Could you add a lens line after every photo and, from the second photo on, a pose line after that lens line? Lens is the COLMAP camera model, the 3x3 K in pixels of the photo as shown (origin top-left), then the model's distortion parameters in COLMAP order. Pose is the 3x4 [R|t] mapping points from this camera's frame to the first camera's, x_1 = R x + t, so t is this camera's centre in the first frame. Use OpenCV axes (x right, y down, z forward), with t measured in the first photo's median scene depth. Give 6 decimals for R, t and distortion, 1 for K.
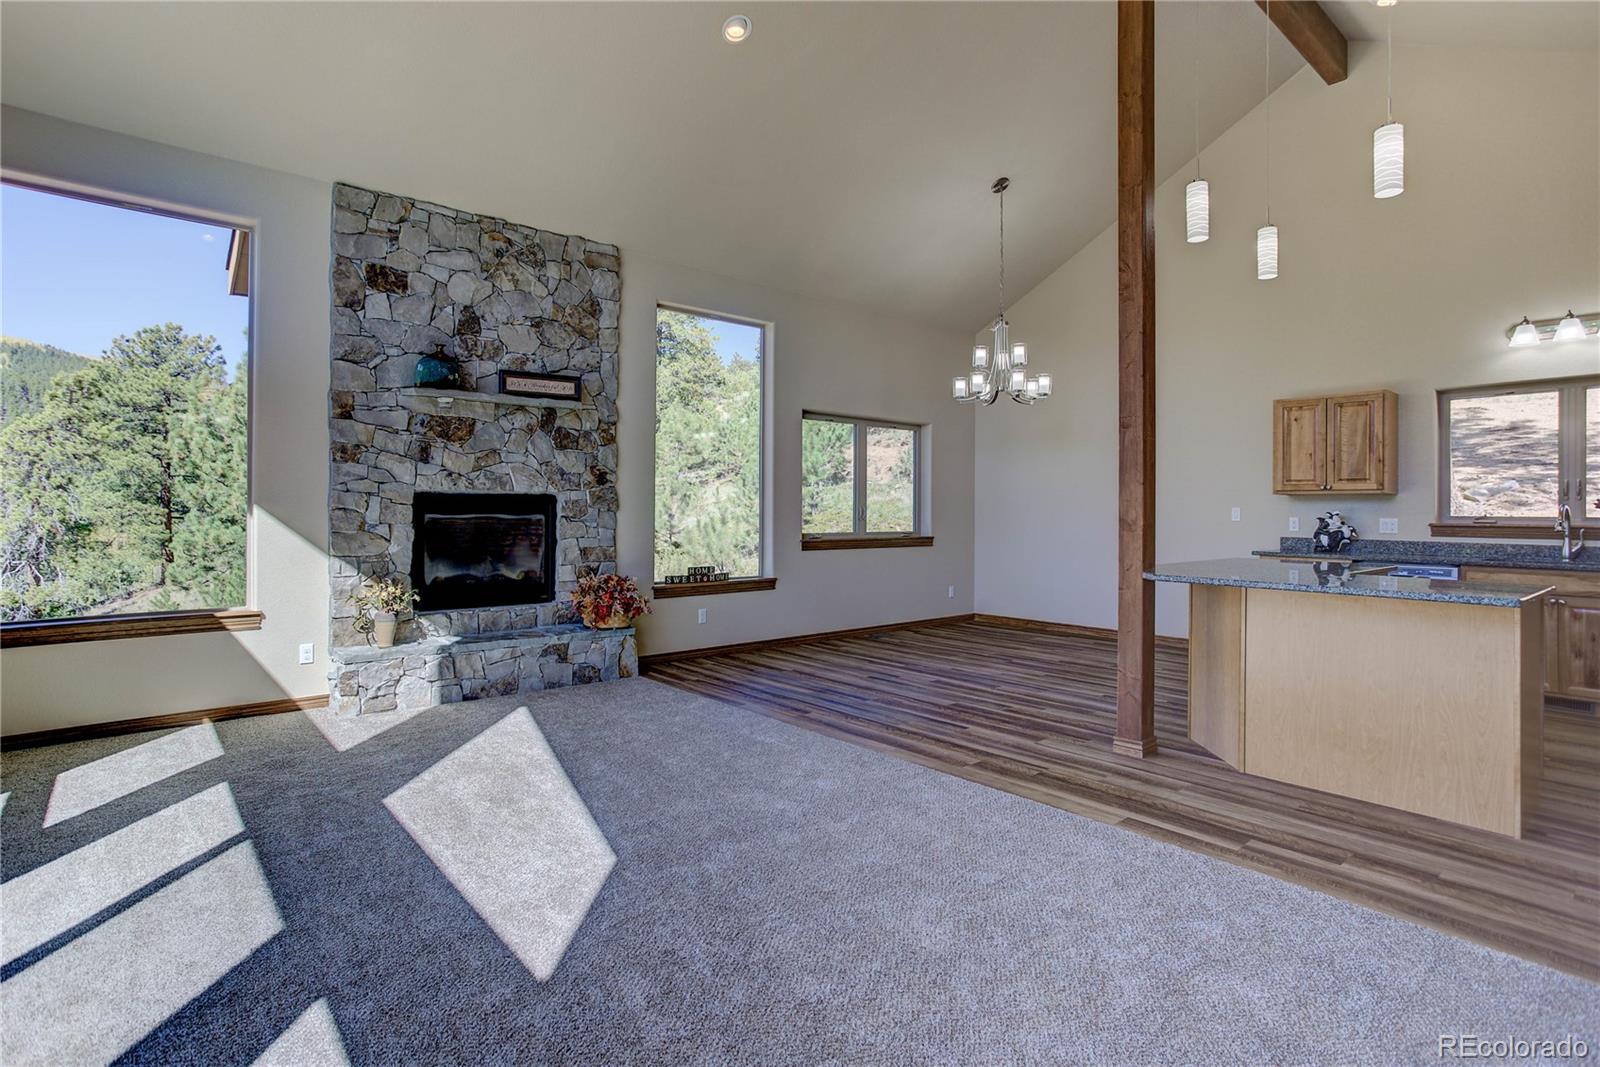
lens RADIAL K [[775.3, 0, 793.9], [0, 775.3, 520.9], [0, 0, 1]] dist [-0.050968, 0.029070]
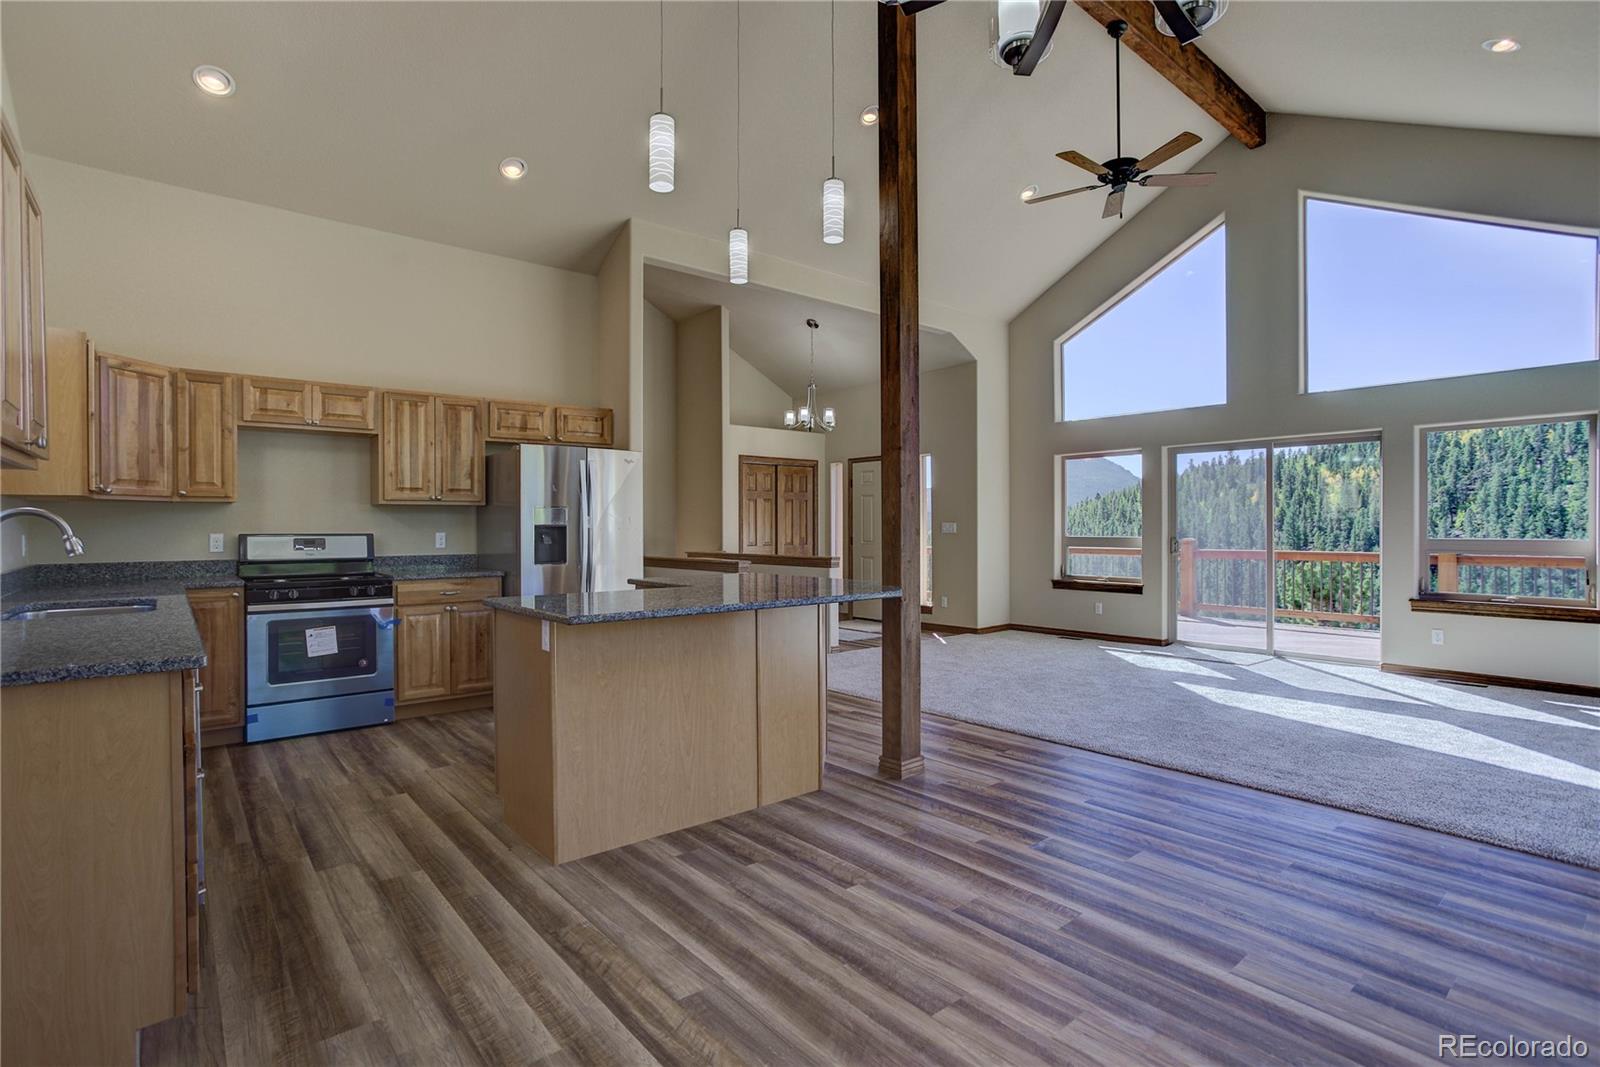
lens RADIAL K [[775.3, 0, 793.9], [0, 775.3, 520.9], [0, 0, 1]] dist [-0.050968, 0.029070]
pose [[-0.999952, -0.000530, 0.009799, 0.439491], [-0.000519, 0.999999, 0.001079, -0.016846], [-0.009799, 0.001073, -0.999951, 1.519253]]
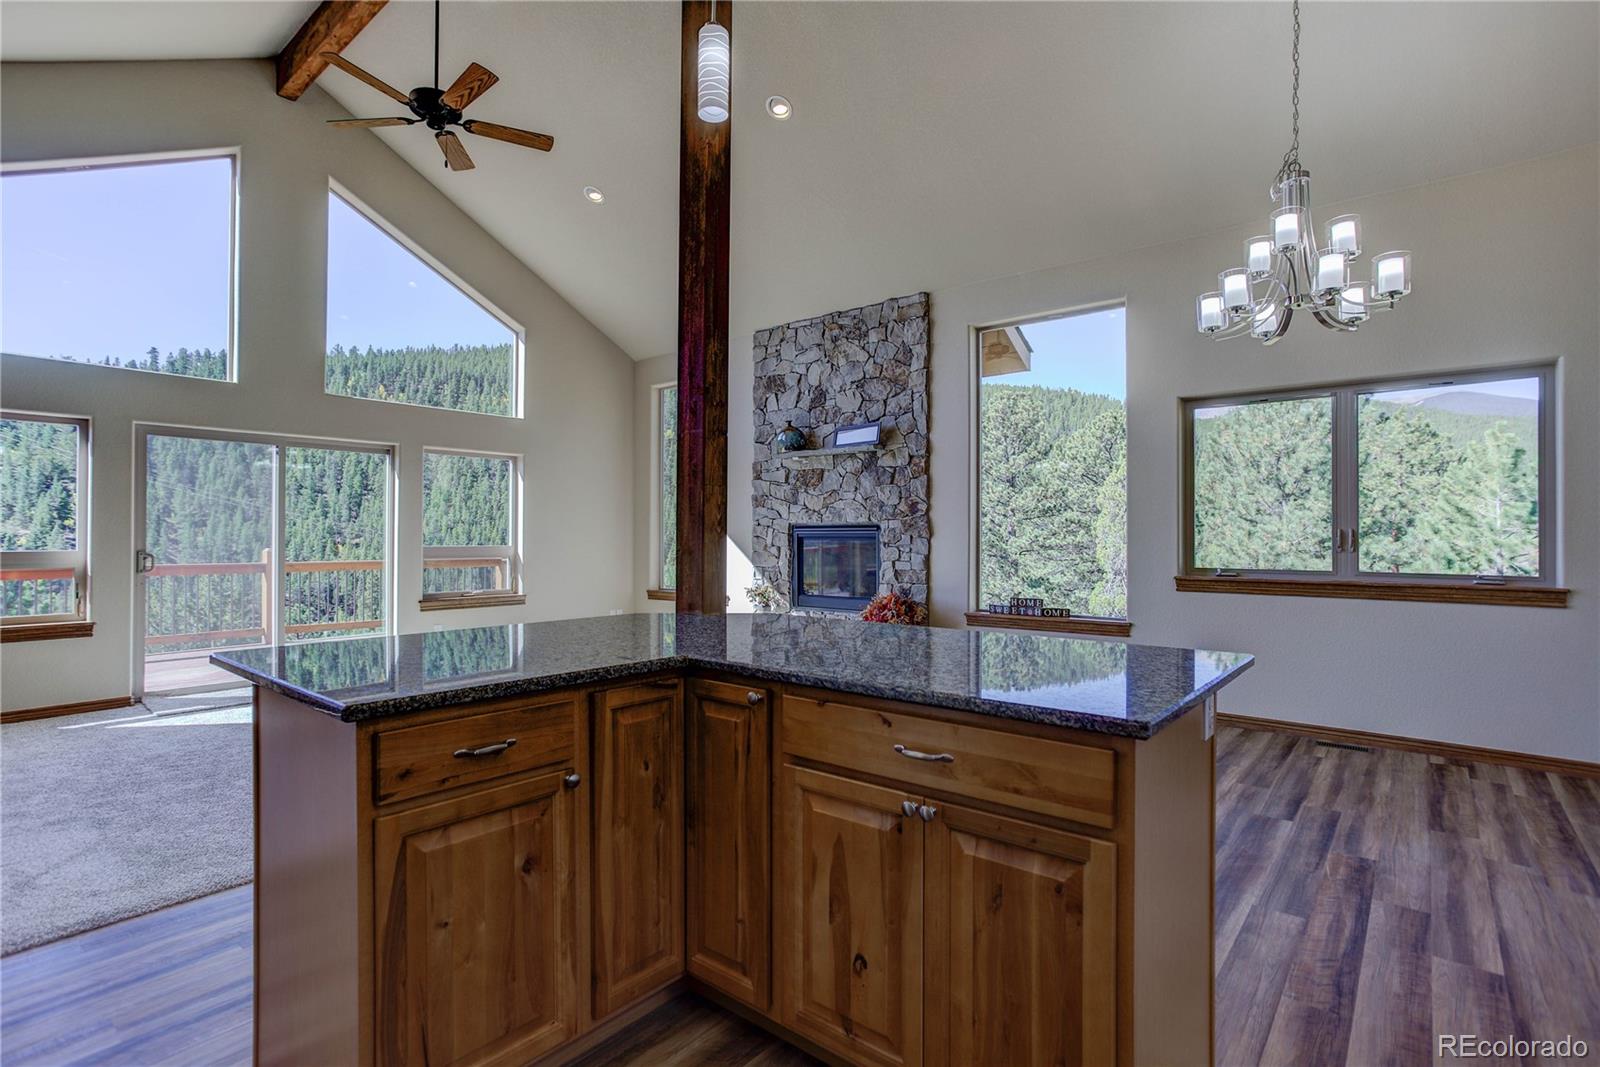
lens RADIAL K [[775.3, 0, 793.9], [0, 775.3, 520.9], [0, 0, 1]] dist [-0.050968, 0.029070]
pose [[0.173842, -0.024588, -0.984467, 0.917494], [-0.012917, 0.999545, -0.027246, -0.005073], [0.984689, 0.017453, 0.173445, 0.734733]]
